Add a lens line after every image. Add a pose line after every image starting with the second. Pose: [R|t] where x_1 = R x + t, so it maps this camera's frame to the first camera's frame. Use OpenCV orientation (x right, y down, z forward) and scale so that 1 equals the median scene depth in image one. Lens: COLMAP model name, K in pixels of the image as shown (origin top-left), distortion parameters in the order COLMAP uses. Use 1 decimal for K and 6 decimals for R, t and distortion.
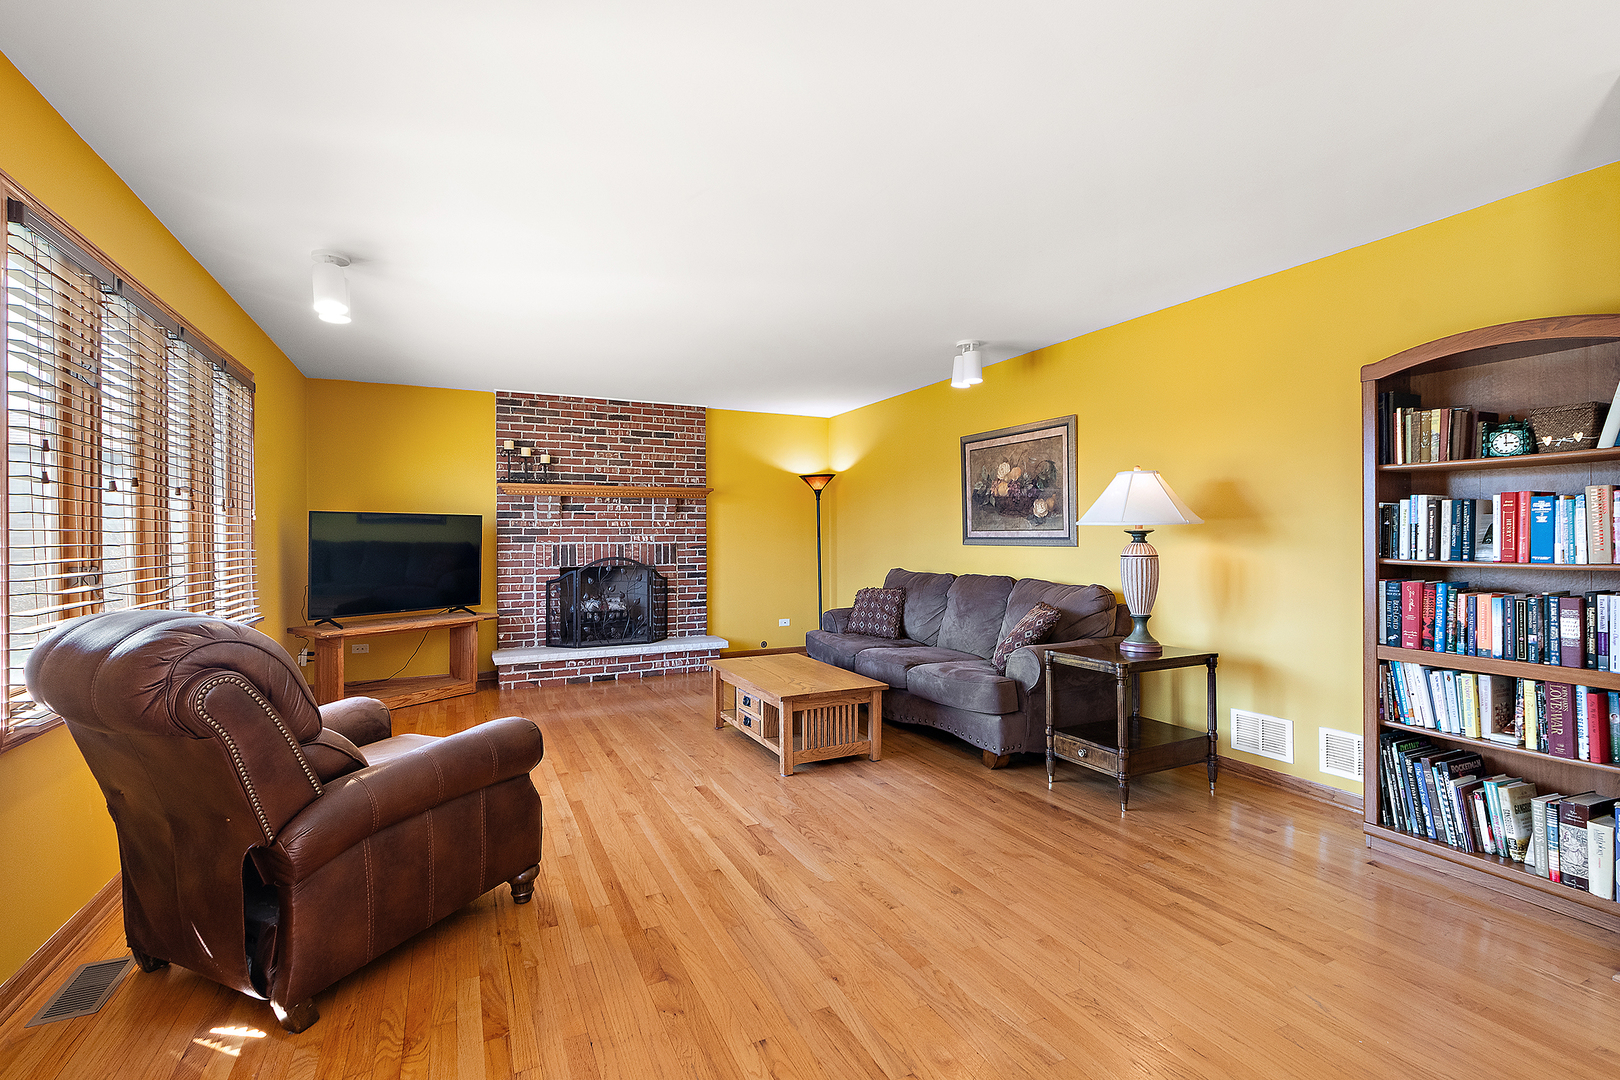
lens RADIAL K [[721.1, 0, 802.7], [0, 721.1, 538.4], [0, 0, 1]] dist [0.003400, -0.001482]
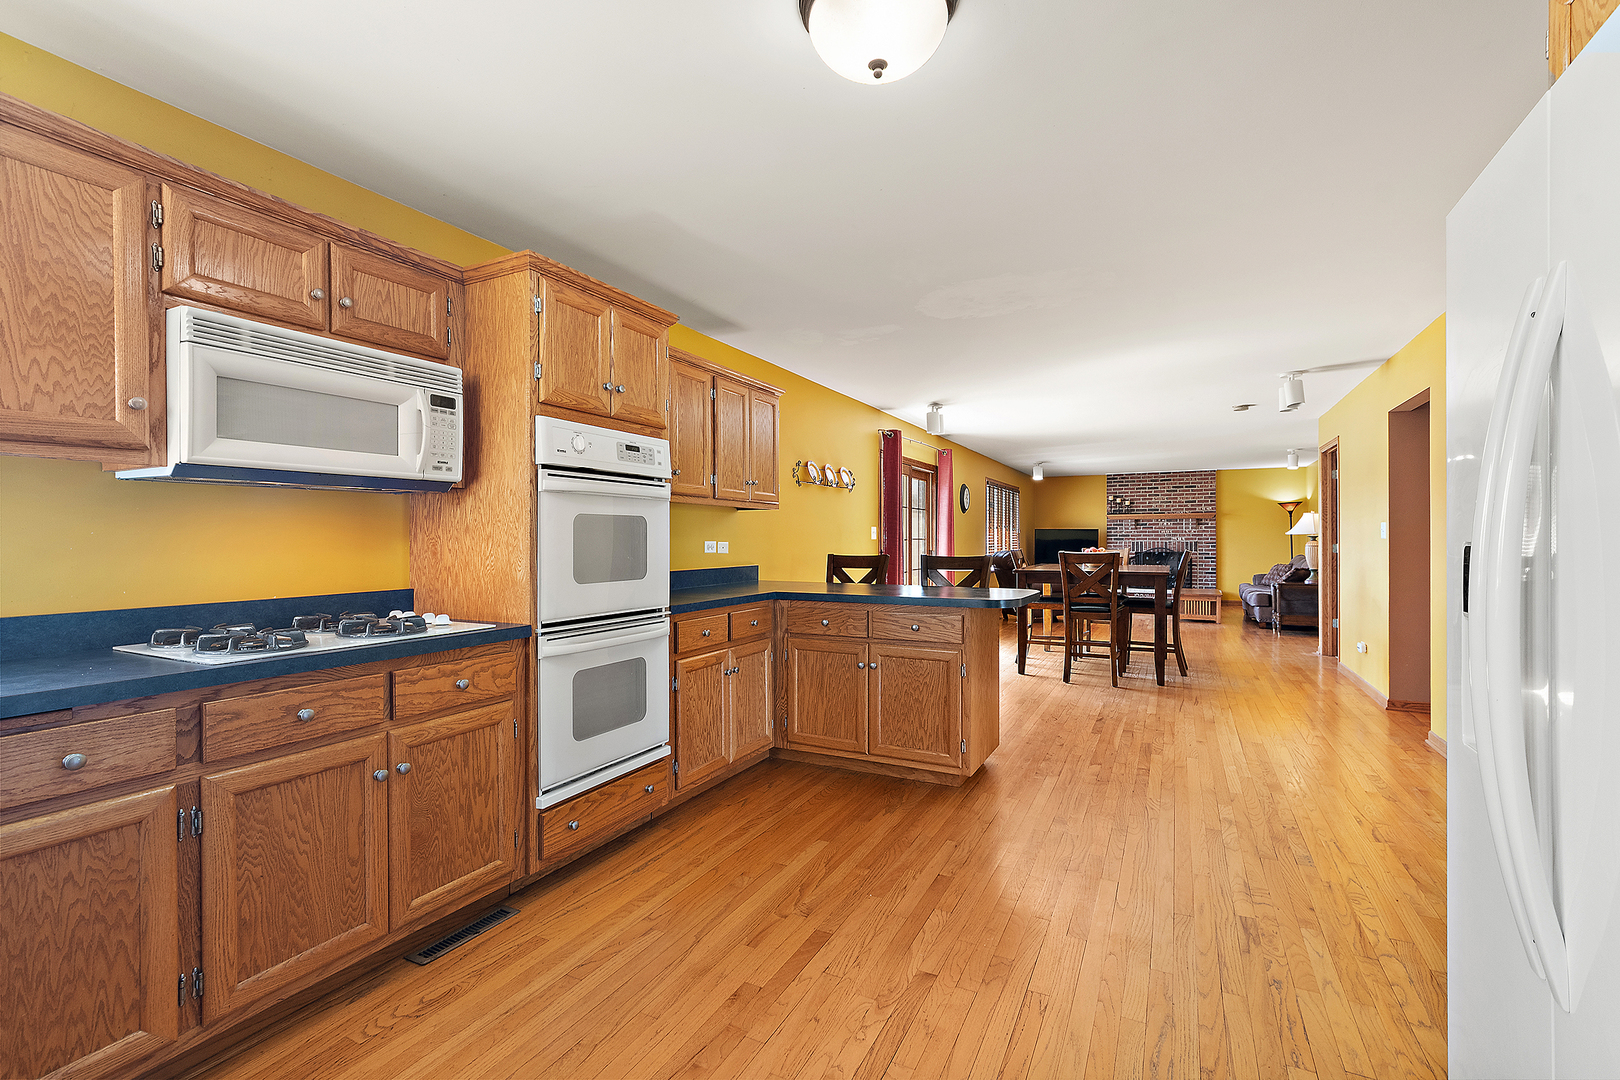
lens RADIAL K [[721.1, 0, 811.0], [0, 721.1, 535.7], [0, 0, 1]] dist [0.003400, -0.001482]
pose [[0.609021, -0.001886, -0.793152, 0.914200], [-0.001651, 0.999992, -0.003645, 0.000276], [0.793152, 0.003530, 0.609013, -1.268507]]
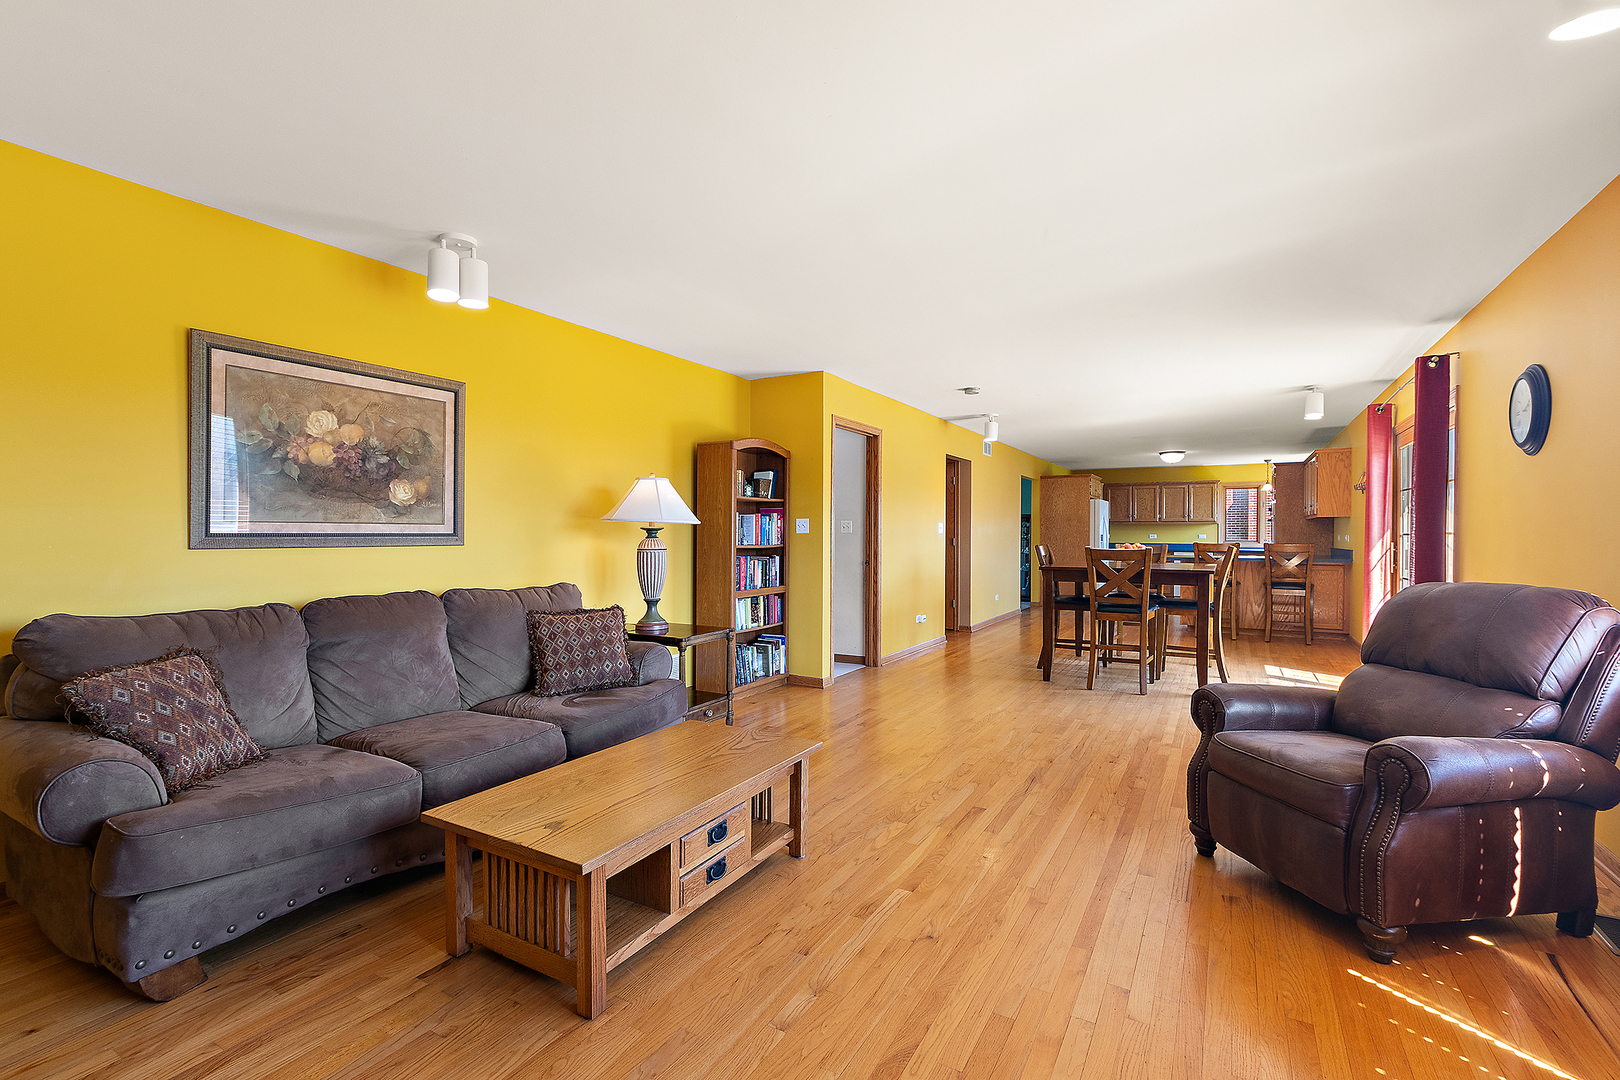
lens RADIAL K [[721.1, 0, 813.5], [0, 721.1, 533.6], [0, 0, 1]] dist [0.003400, -0.001482]
pose [[-0.564967, 0.002225, 0.825111, -0.429002], [0.002492, 0.999996, -0.000991, 0.000328], [-0.825110, 0.001496, -0.564970, 0.942094]]
